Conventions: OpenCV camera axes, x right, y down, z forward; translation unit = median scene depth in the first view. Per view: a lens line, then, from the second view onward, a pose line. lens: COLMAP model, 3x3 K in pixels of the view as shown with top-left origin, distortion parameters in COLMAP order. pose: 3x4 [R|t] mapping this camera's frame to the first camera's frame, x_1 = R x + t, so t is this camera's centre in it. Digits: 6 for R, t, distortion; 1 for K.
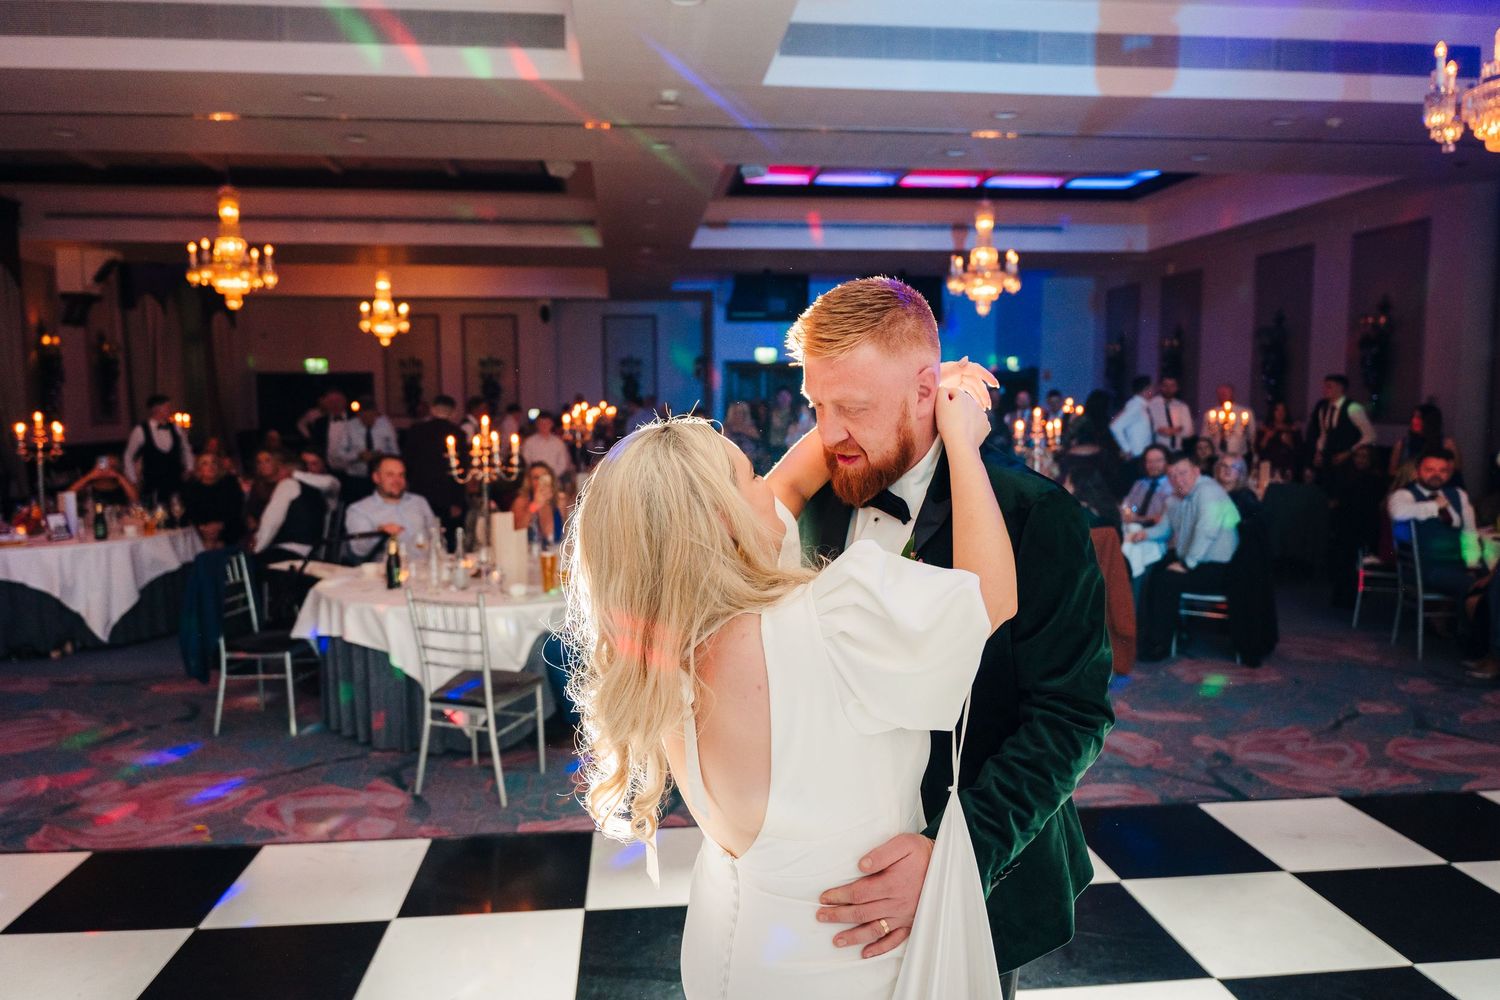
lens RADIAL K [[1048.8, 0, 750.0], [0, 1048.8, 500.0], [0, 0, 1]] dist [-0.004985, -0.005597]
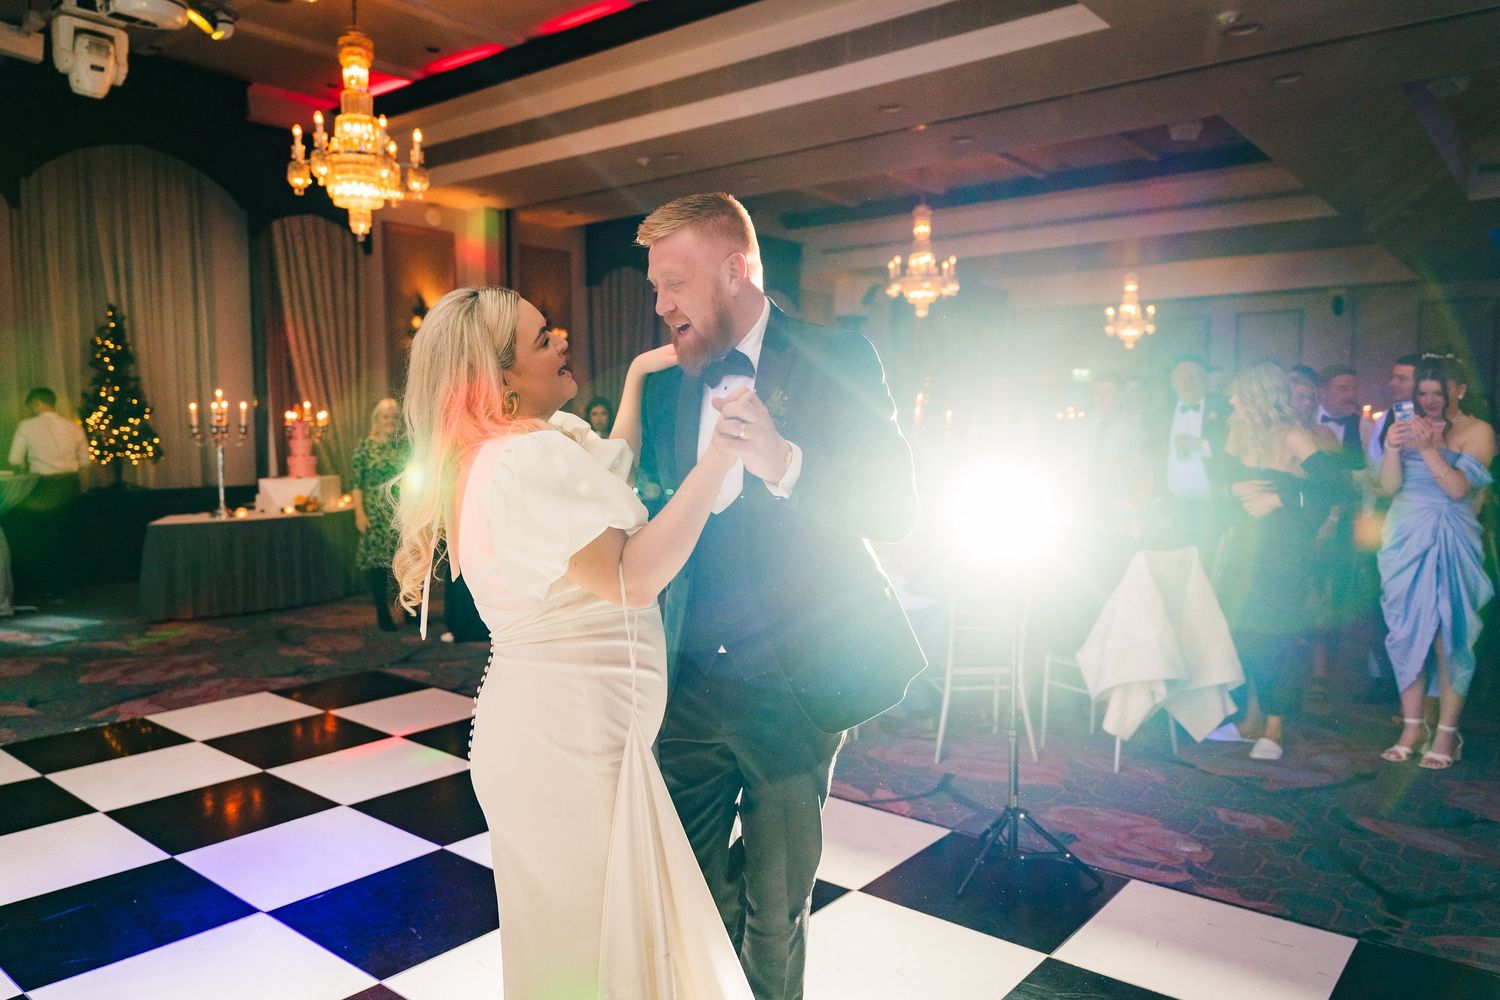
lens RADIAL K [[1065.9, 0, 717.9], [0, 1065.9, 493.4], [0, 0, 1]] dist [0.003686, 0.000454]
pose [[0.692182, 0.048890, -0.720065, 0.176082], [-0.067441, 0.997719, 0.002912, 0.013680], [0.718565, 0.046547, 0.693900, 0.078794]]
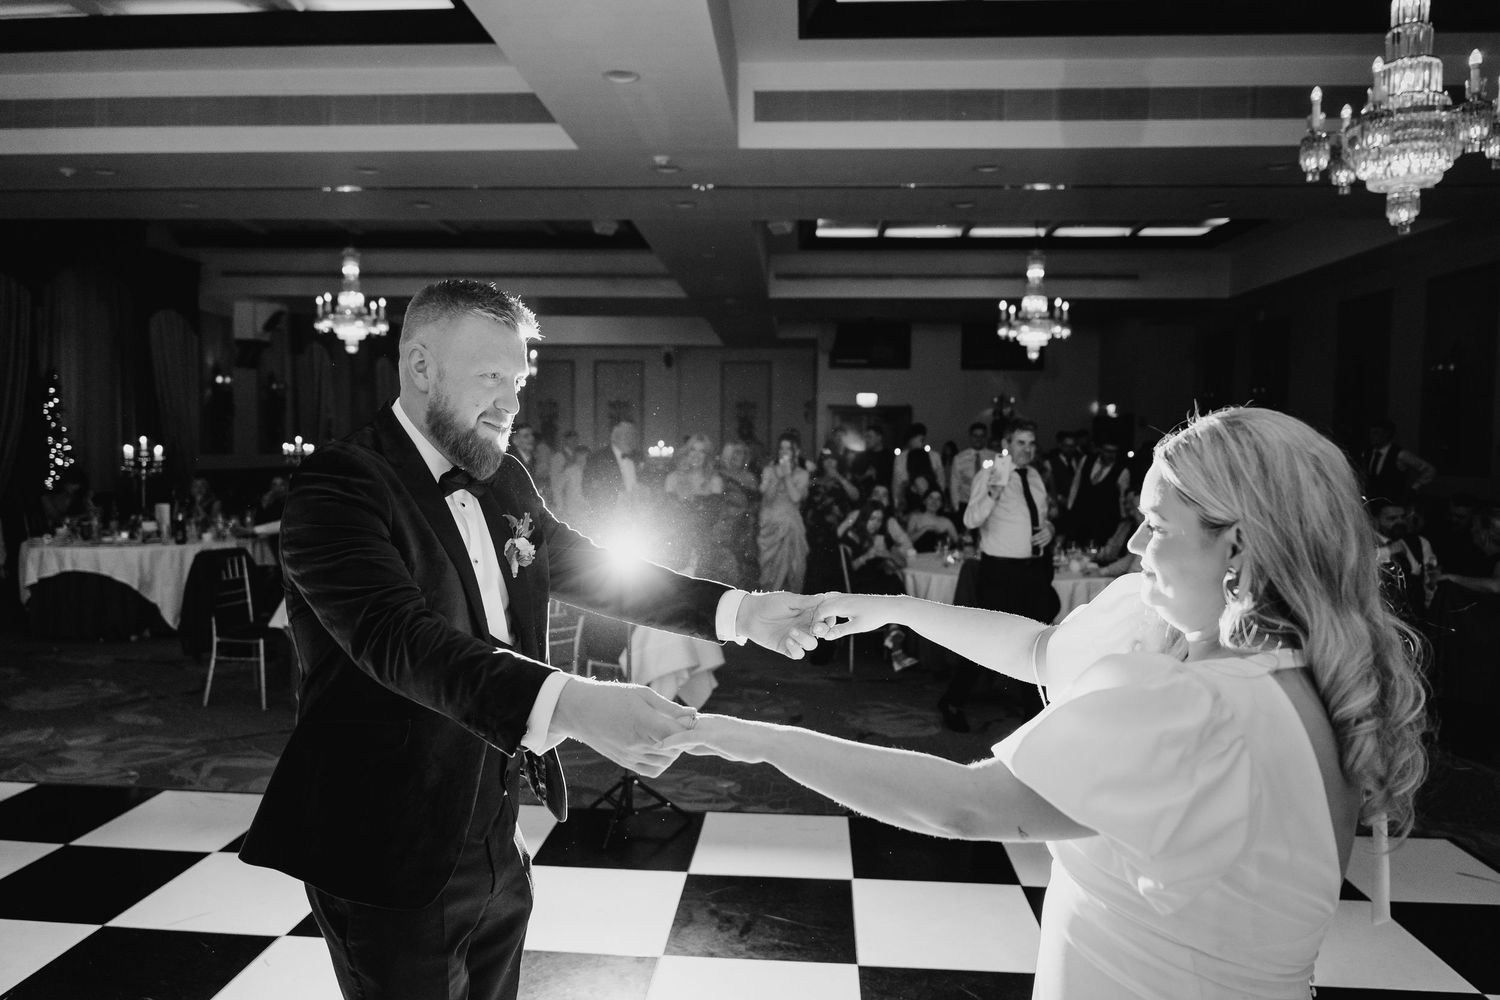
lens RADIAL K [[1010.3, 0, 750.0], [0, 1010.3, 500.0], [0, 0, 1]] dist [-0.005534, -0.007007]
pose [[0.985635, 0.025980, -0.166878, 0.129620], [-0.032691, 0.998758, -0.037593, 0.006424], [0.165694, 0.042508, 0.985261, -0.014383]]
